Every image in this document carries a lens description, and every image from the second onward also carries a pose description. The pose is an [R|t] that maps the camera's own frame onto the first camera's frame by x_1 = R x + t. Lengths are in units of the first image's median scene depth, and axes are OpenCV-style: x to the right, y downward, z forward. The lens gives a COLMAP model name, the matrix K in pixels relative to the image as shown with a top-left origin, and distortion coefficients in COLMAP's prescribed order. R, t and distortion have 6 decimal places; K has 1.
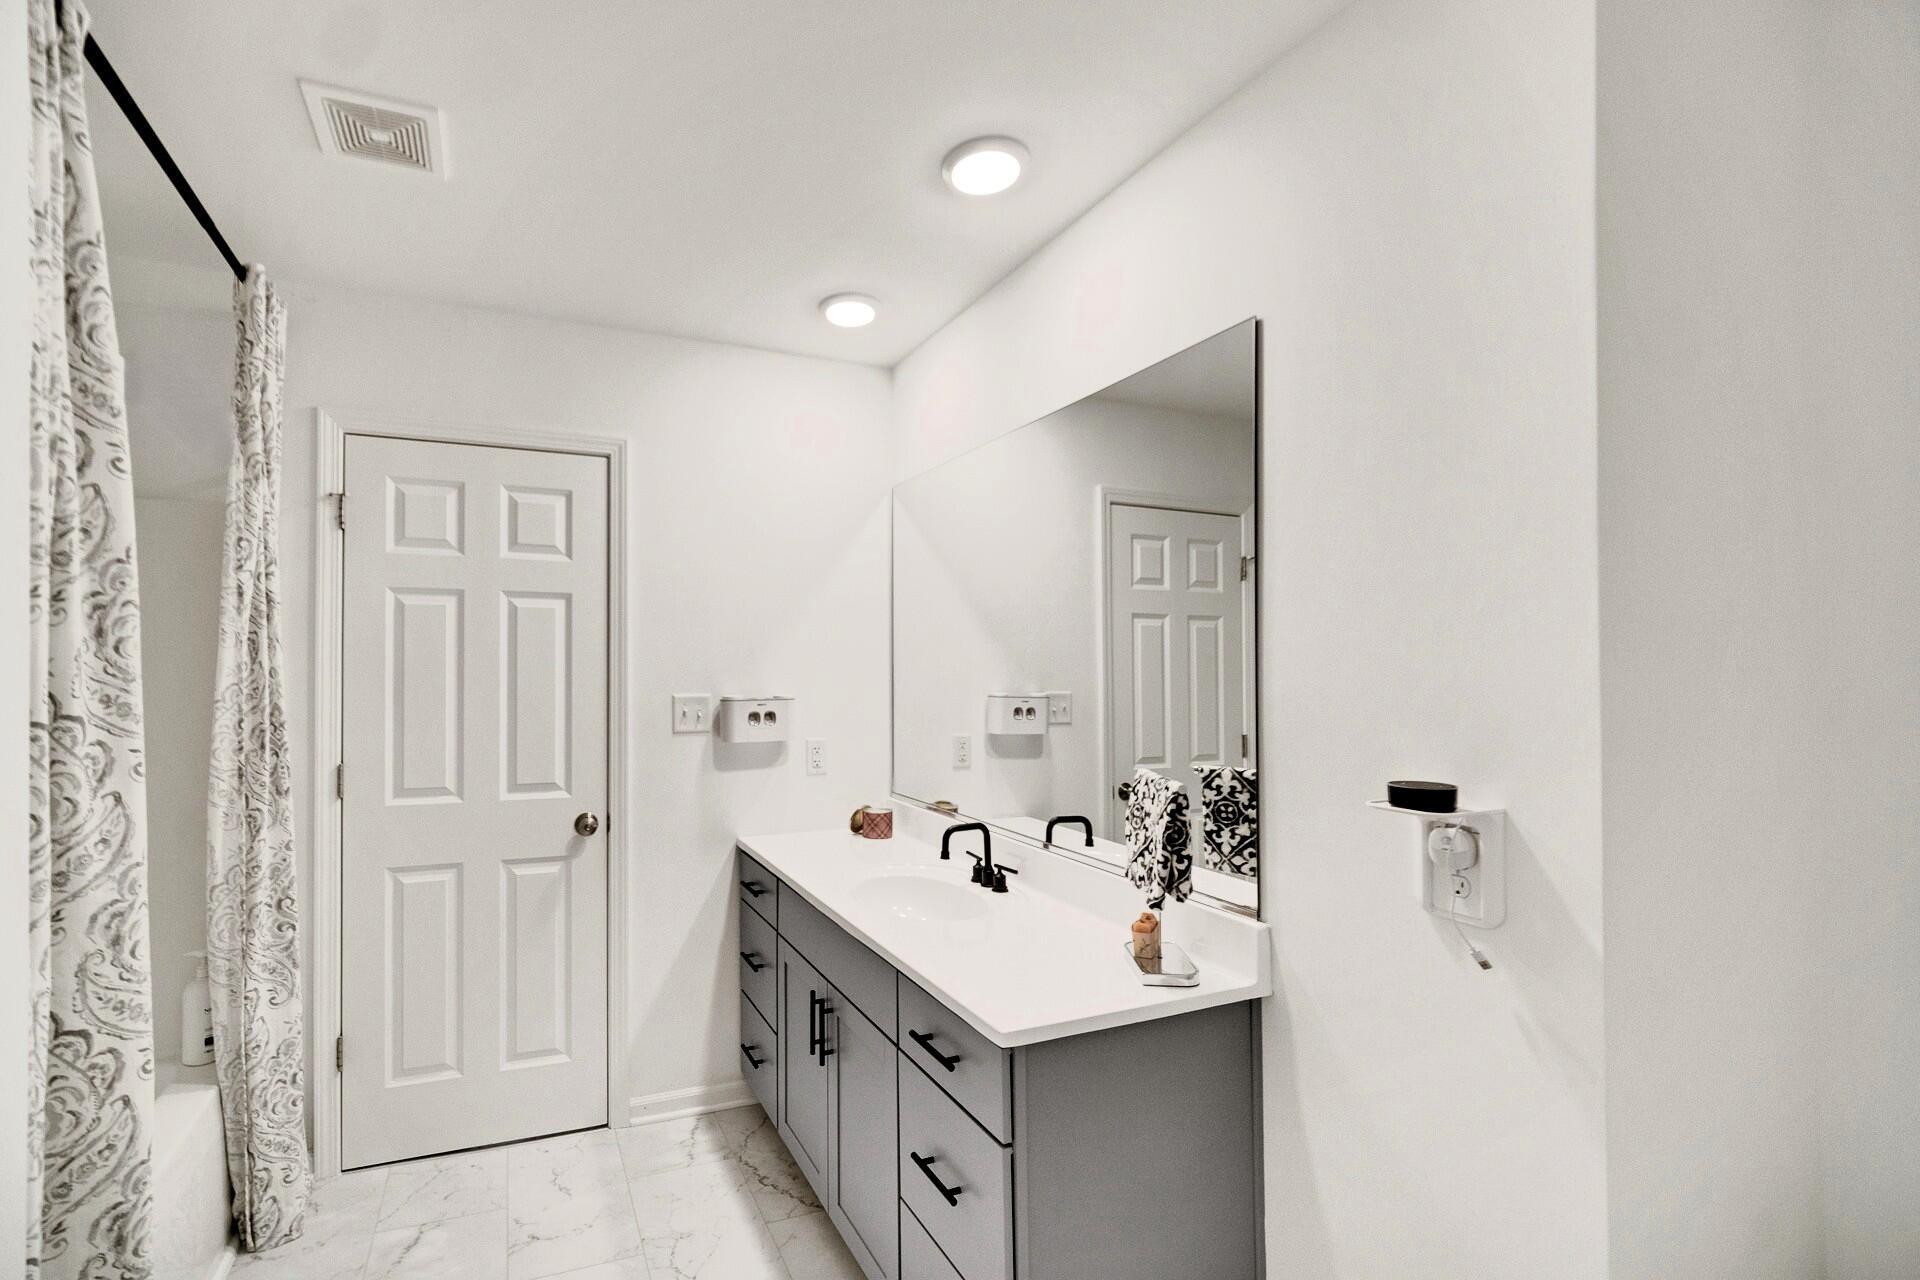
lens RADIAL K [[777.8, 0, 959.8], [0, 777.8, 650.8], [0, 0, 1]] dist [-0.001833, -0.000474]
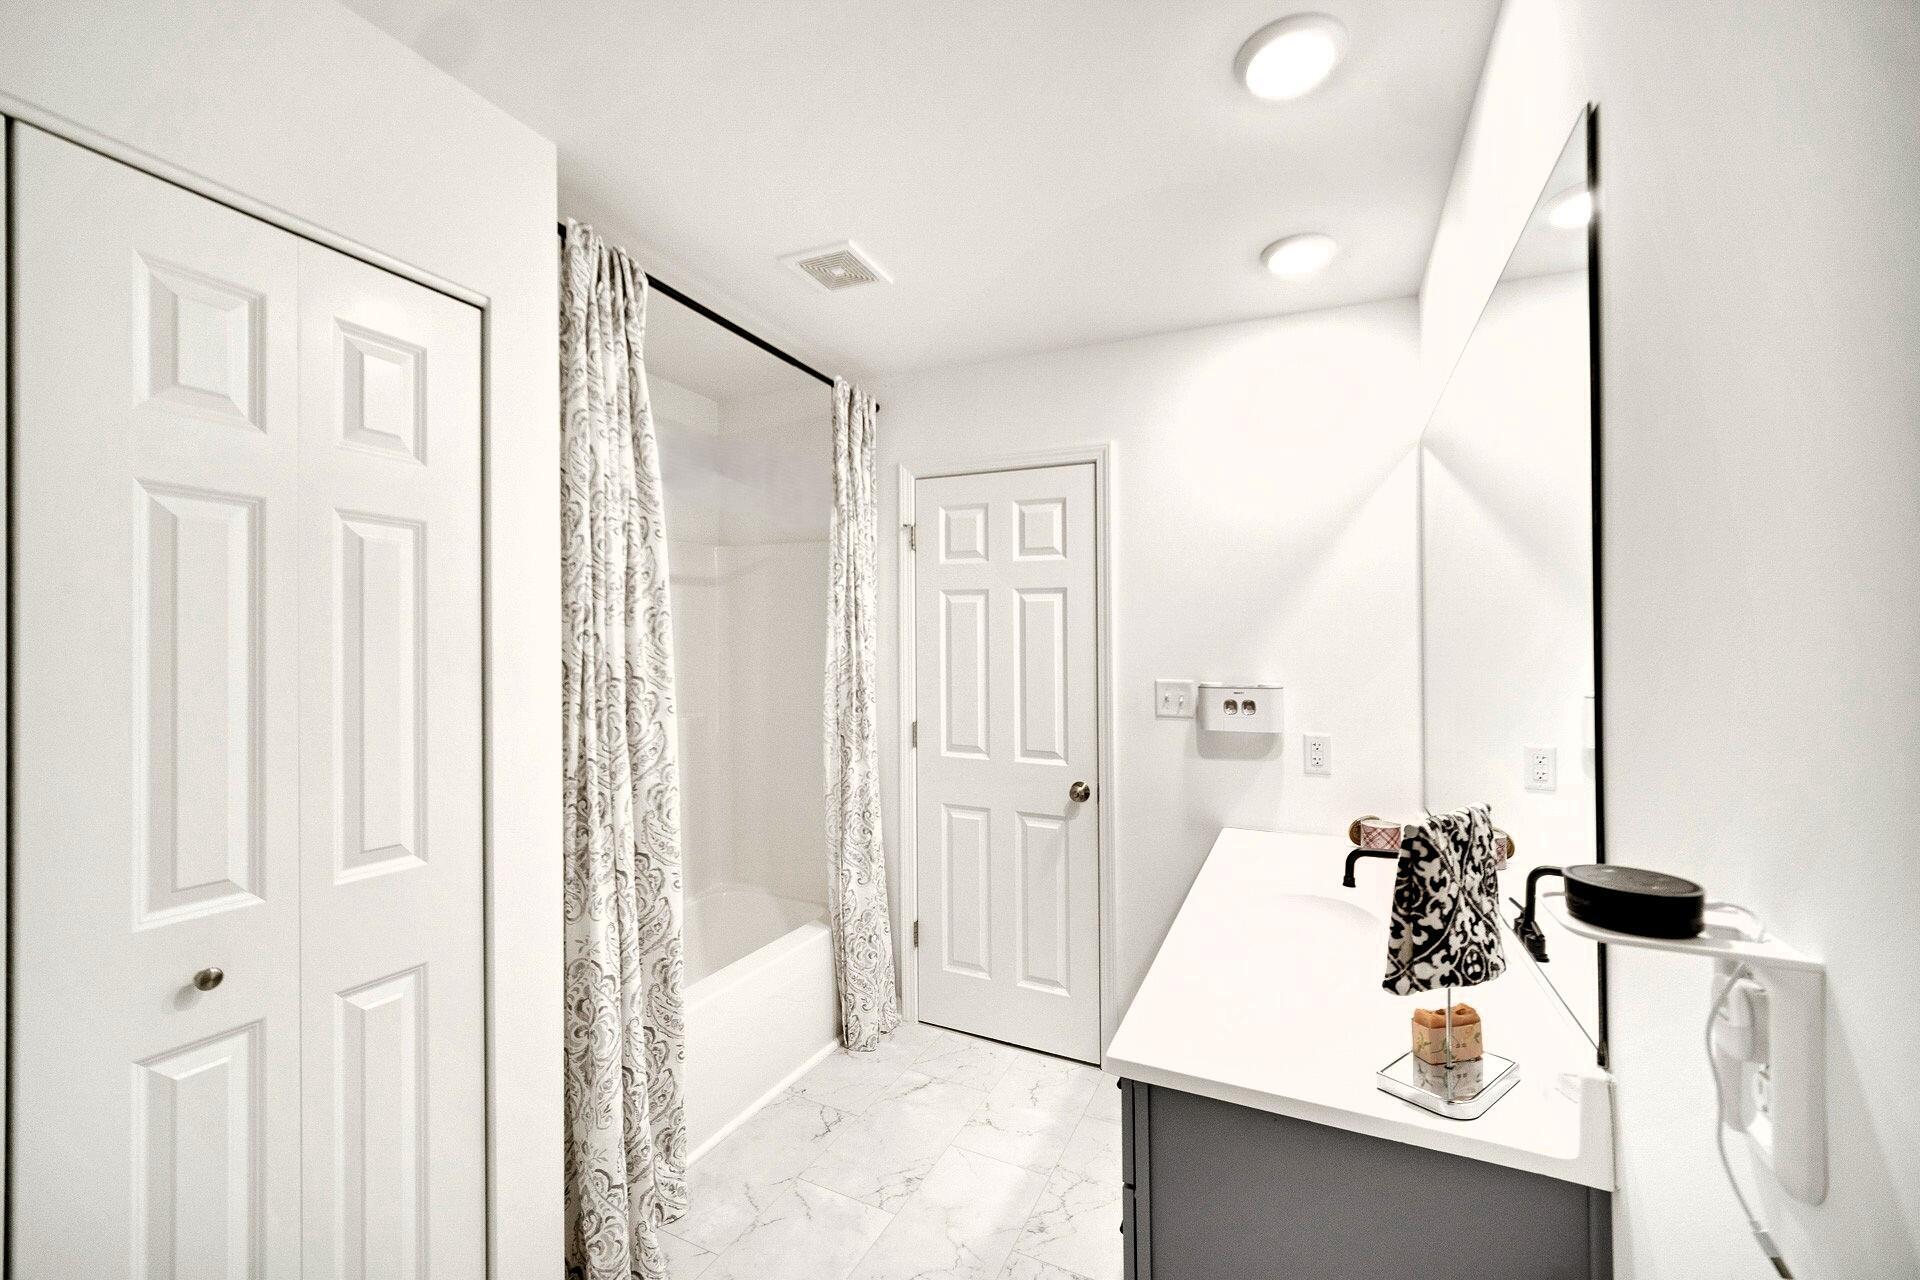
lens RADIAL K [[782.8, 0, 960.0], [0, 782.8, 640.0], [0, 0, 1]] dist [0.001440, -0.000107]
pose [[0.695025, -0.003250, -0.718978, 0.307136], [0.006310, 0.999979, 0.001580, 0.000379], [0.718957, -0.005634, 0.695031, 0.125802]]
